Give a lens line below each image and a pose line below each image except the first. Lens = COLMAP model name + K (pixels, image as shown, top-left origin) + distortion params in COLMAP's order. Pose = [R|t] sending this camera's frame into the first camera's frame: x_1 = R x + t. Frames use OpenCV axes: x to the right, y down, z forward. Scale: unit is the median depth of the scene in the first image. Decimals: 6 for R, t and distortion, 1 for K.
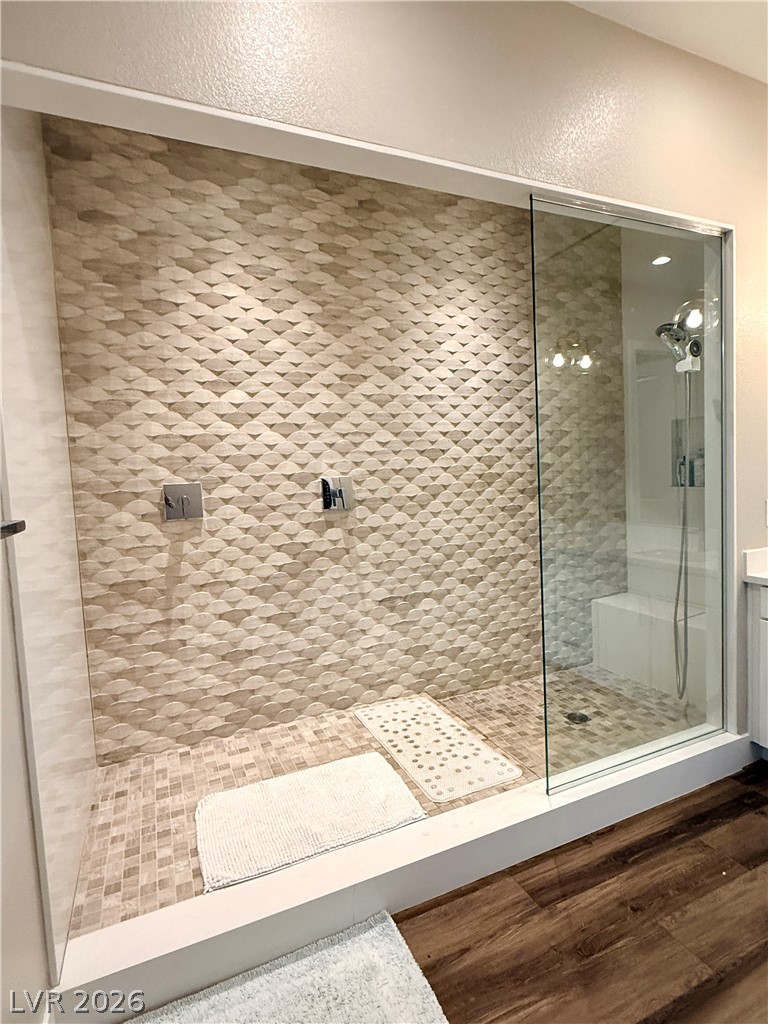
lens RADIAL K [[537.7, 0, 384.4], [0, 537.7, 512.1], [0, 0, 1]] dist [0.002088, -0.000857]
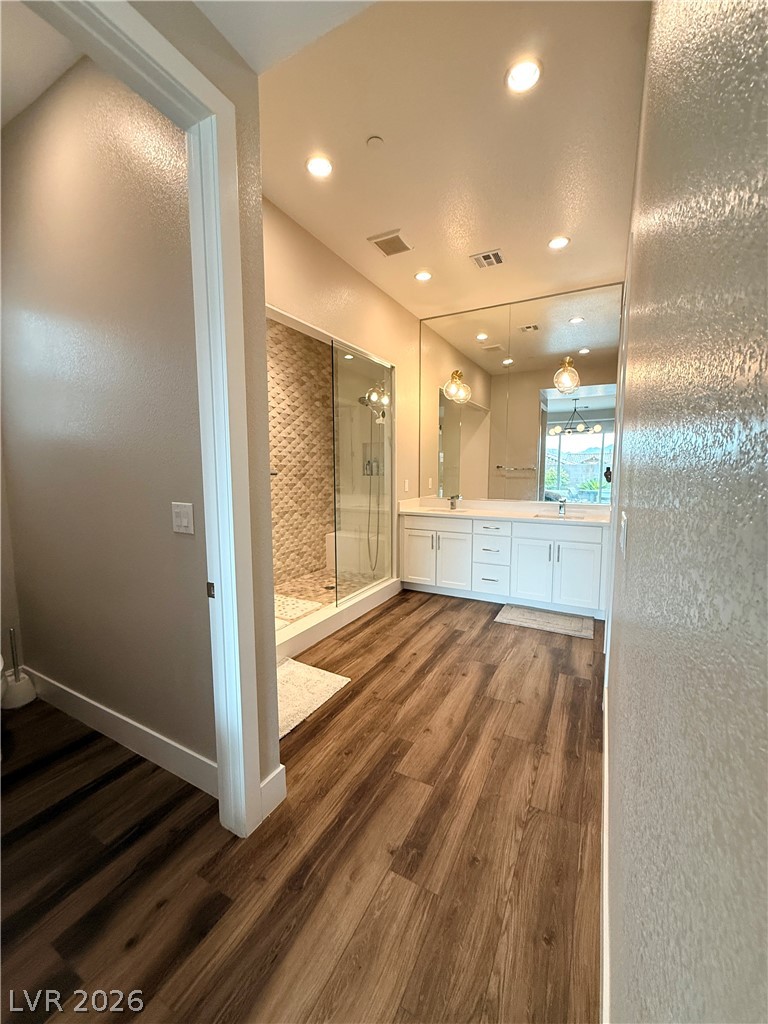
lens RADIAL K [[410.5, 0, 384.8], [0, 410.5, 513.6], [0, 0, 1]] dist [-0.001442, 0.000038]
pose [[0.793403, -0.026013, 0.608141, -0.367911], [0.009178, 0.999484, 0.030779, 0.052469], [-0.608628, -0.018839, 0.793232, -0.308989]]
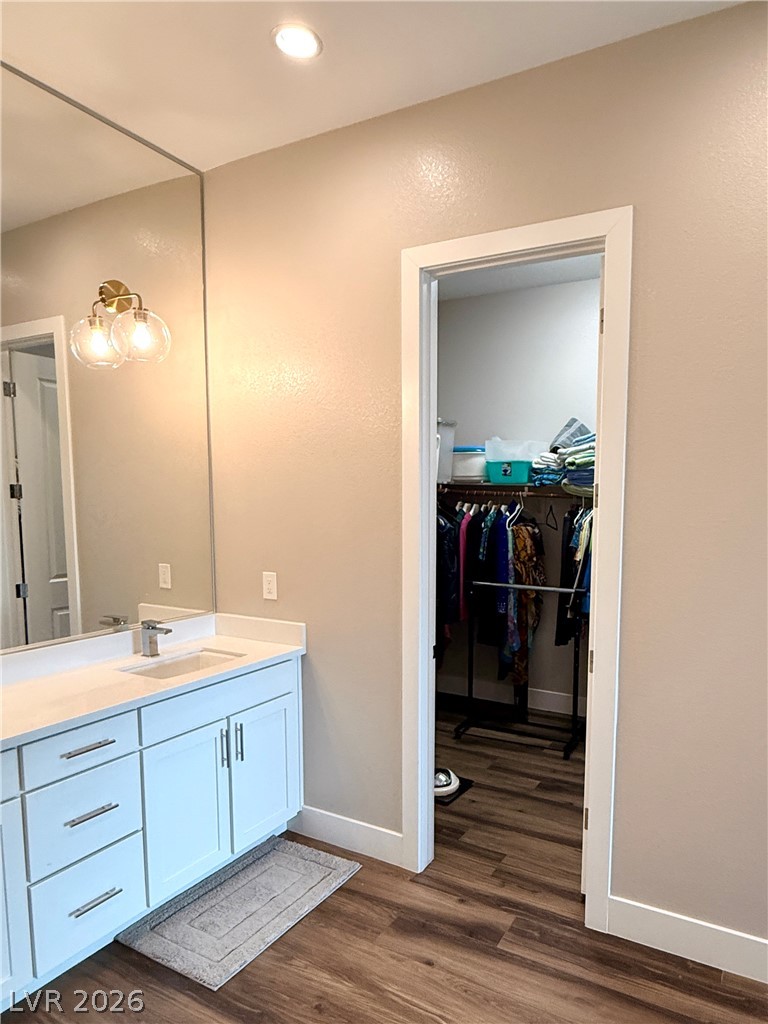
lens RADIAL K [[663.8, 0, 413.9], [0, 663.8, 557.3], [0, 0, 1]] dist [0.006144, 0.005532]
pose [[-0.641501, -0.045423, 0.765776, -0.069067], [0.063148, 0.991731, 0.111726, -0.103141], [-0.764519, 0.120030, -0.633328, 0.605413]]
